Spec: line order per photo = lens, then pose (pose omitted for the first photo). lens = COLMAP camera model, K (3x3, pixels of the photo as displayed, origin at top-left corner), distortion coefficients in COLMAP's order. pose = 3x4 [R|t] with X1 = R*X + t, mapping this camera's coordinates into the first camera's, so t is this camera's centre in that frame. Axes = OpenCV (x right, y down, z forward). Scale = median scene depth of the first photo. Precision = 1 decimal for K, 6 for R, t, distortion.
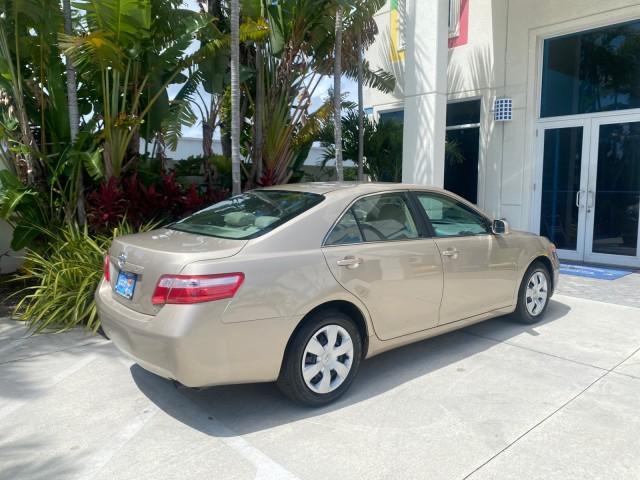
lens RADIAL K [[493.0, 0, 319.5], [0, 493.0, 232.7], [0, 0, 1]] dist [0.002810, -0.000215]
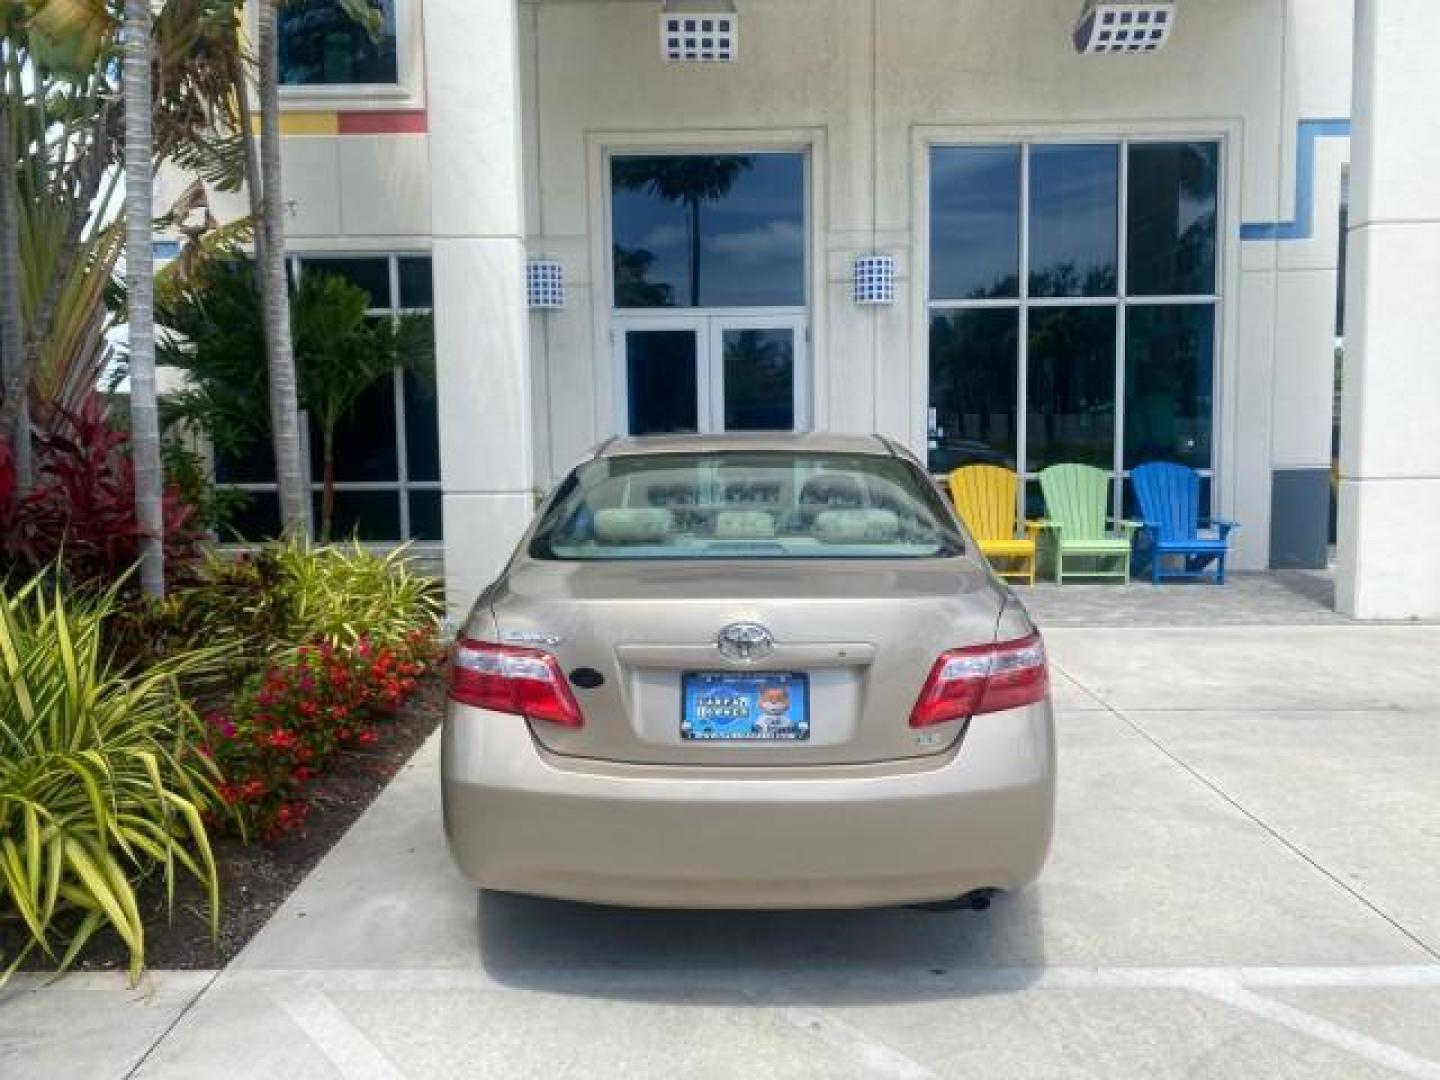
lens RADIAL K [[1105.6, 0, 720.1], [0, 1105.6, 535.2], [0, 0, 1]] dist [0.006635, -0.007089]
pose [[0.661056, -0.076028, 0.746475, -0.435155], [0.085943, 0.995978, 0.025331, -0.020029], [-0.745398, 0.047409, 0.664932, 0.198305]]
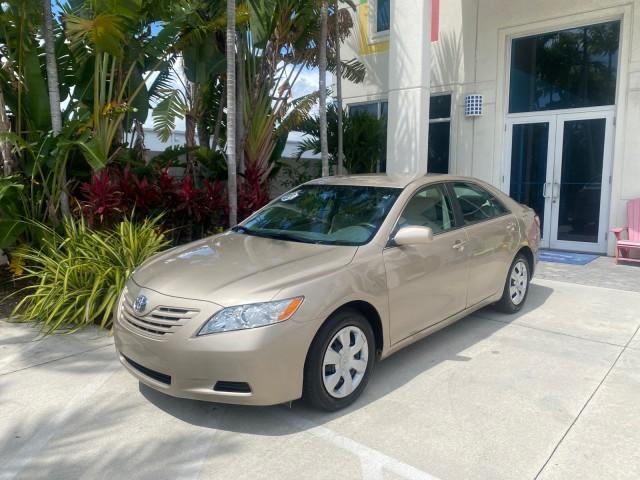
lens RADIAL K [[490.3, 0, 320.1], [0, 490.3, 236.3], [0, 0, 1]] dist [0.002086, 0.002181]
pose [[0.991387, -0.014815, 0.130124, -0.113678], [0.011654, 0.999619, 0.025019, -0.000993], [-0.130445, -0.023287, 0.991182, 0.005525]]
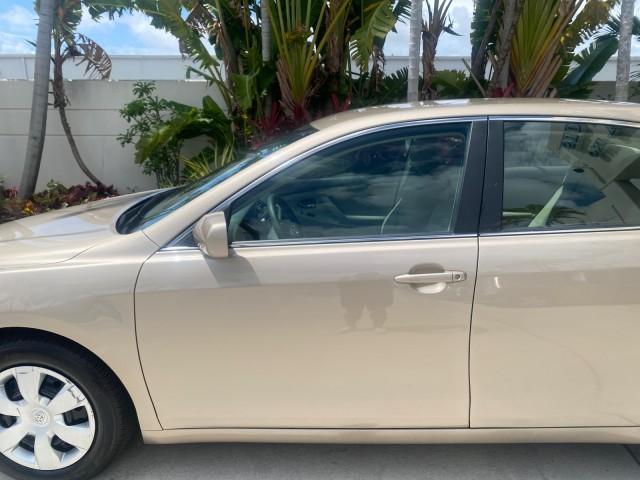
lens RADIAL K [[491.4, 0, 320.0], [0, 491.4, 237.9], [0, 0, 1]] dist [0.006635, -0.007089]
pose [[0.742108, 0.169079, -0.648605, 0.213947], [-0.069799, 0.981895, 0.176100, -0.029524], [0.666637, -0.085413, 0.740473, 0.327924]]
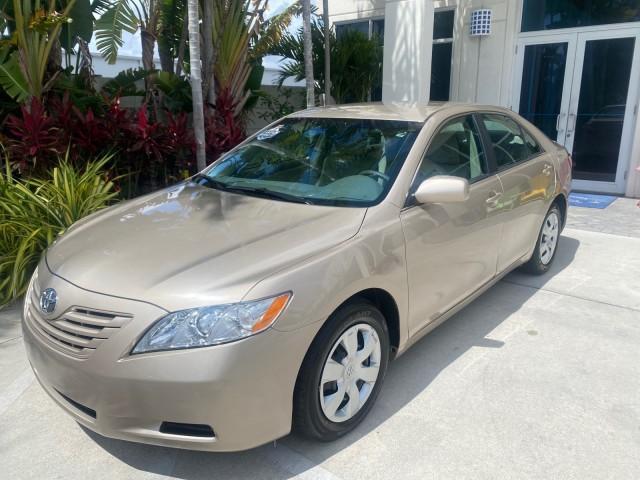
lens RADIAL K [[493.0, 0, 319.5], [0, 493.0, 232.7], [0, 0, 1]] dist [0.002810, -0.000215]
pose [[0.986113, -0.043275, 0.160337, -0.102736], [0.018763, 0.988303, 0.151343, -0.012804], [-0.165011, -0.146233, 0.975391, 0.136509]]
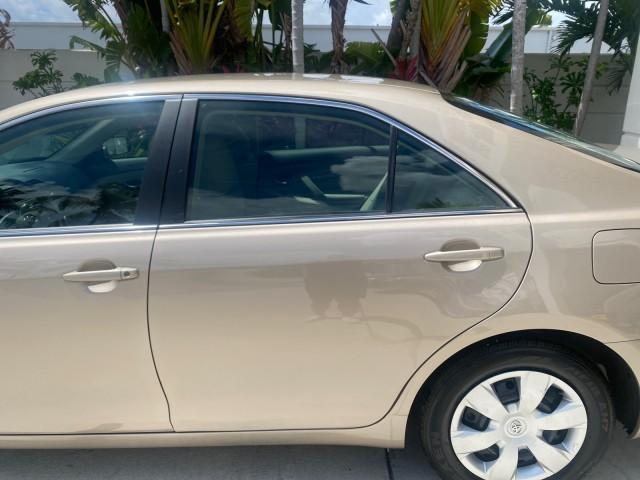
lens RADIAL K [[491.4, 0, 320.0], [0, 491.4, 237.9], [0, 0, 1]] dist [0.006635, -0.007089]
pose [[0.759862, 0.199009, -0.618875, 0.299179], [-0.069506, 0.971404, 0.227030, -0.042841], [0.646358, -0.129496, 0.751965, 0.431792]]
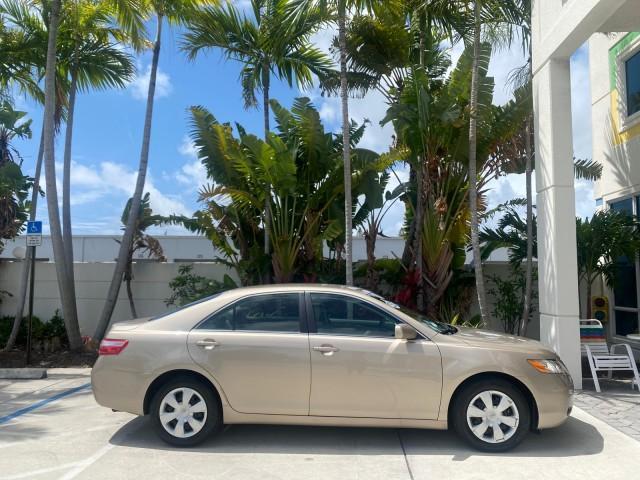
lens RADIAL K [[488.2, 0, 321.4], [0, 488.2, 238.8], [0, 0, 1]] dist [0.006779, -0.000031]
pose [[0.721555, -0.052000, -0.690402, 0.556176], [-0.075181, 0.985395, -0.152792, -0.020277], [0.688263, 0.162153, 0.707107, 0.090175]]
